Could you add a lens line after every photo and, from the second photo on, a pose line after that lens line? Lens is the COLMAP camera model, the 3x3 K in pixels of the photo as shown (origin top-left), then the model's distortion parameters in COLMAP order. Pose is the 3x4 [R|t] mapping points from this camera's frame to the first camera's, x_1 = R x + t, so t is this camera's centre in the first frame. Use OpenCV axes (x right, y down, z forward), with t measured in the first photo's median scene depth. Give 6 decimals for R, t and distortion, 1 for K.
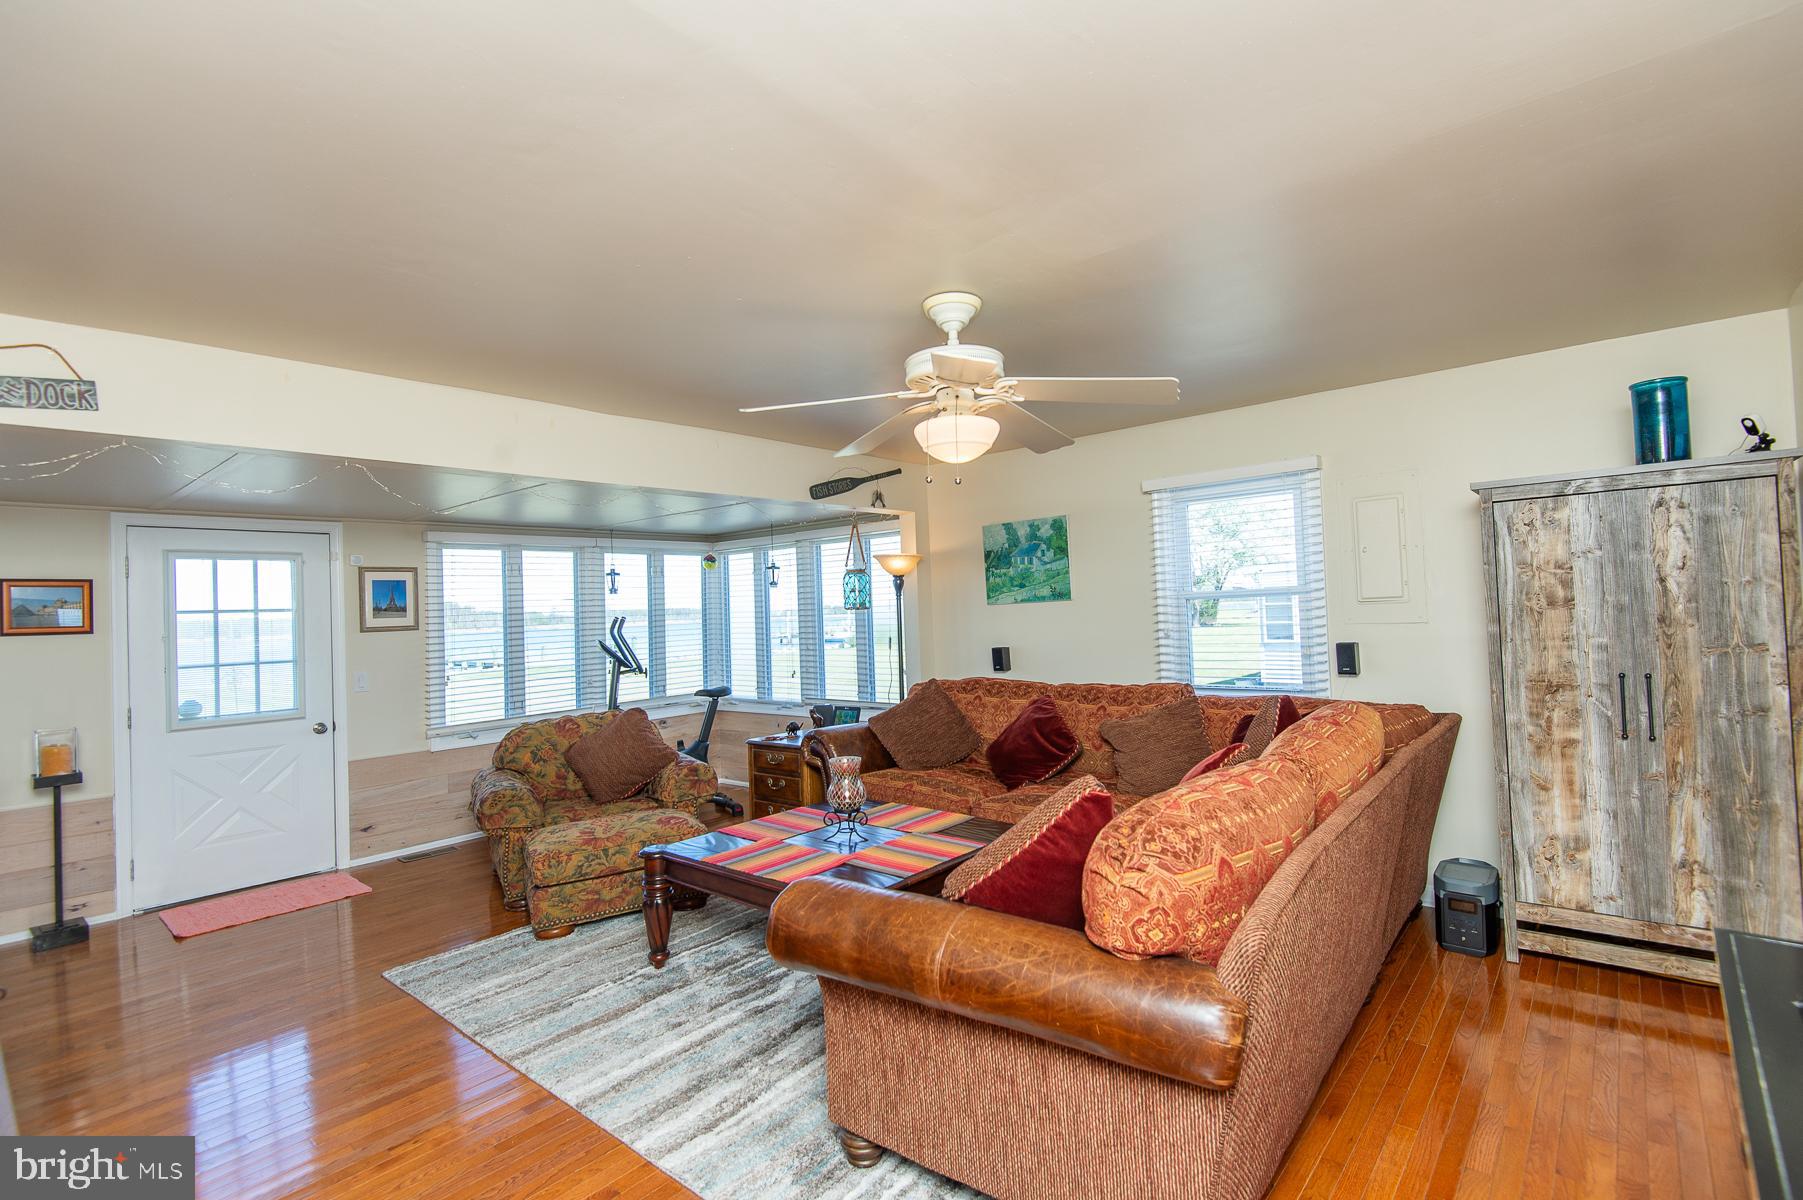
lens RADIAL K [[826.3, 0, 908.5], [0, 826.3, 597.8], [0, 0, 1]] dist [0.037687, -0.026203]
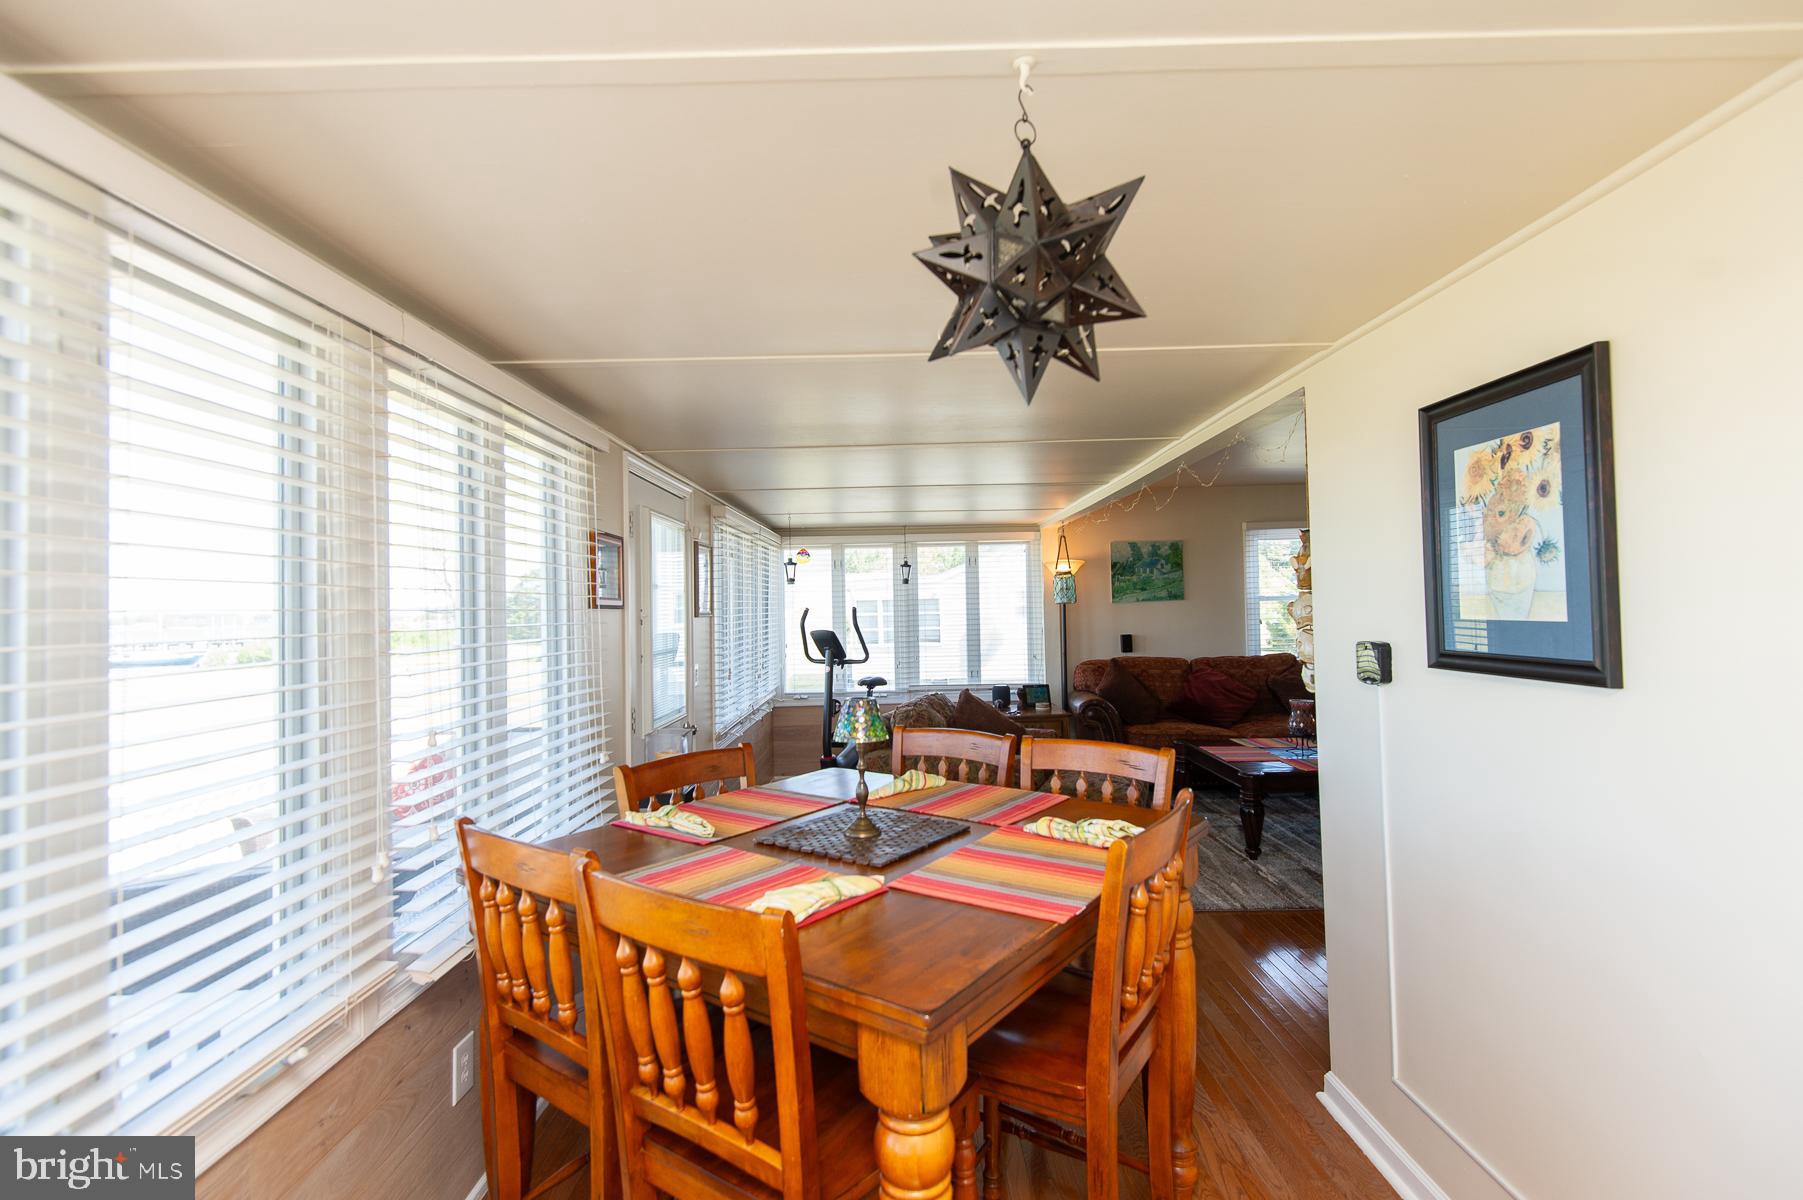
lens RADIAL K [[826.3, 0, 908.5], [0, 826.3, 597.8], [0, 0, 1]] dist [0.037687, -0.026203]
pose [[0.756628, 0.027882, 0.653251, -1.067462], [-0.014416, 0.999559, -0.025966, 0.041654], [-0.653687, 0.010230, 0.756696, 0.219435]]
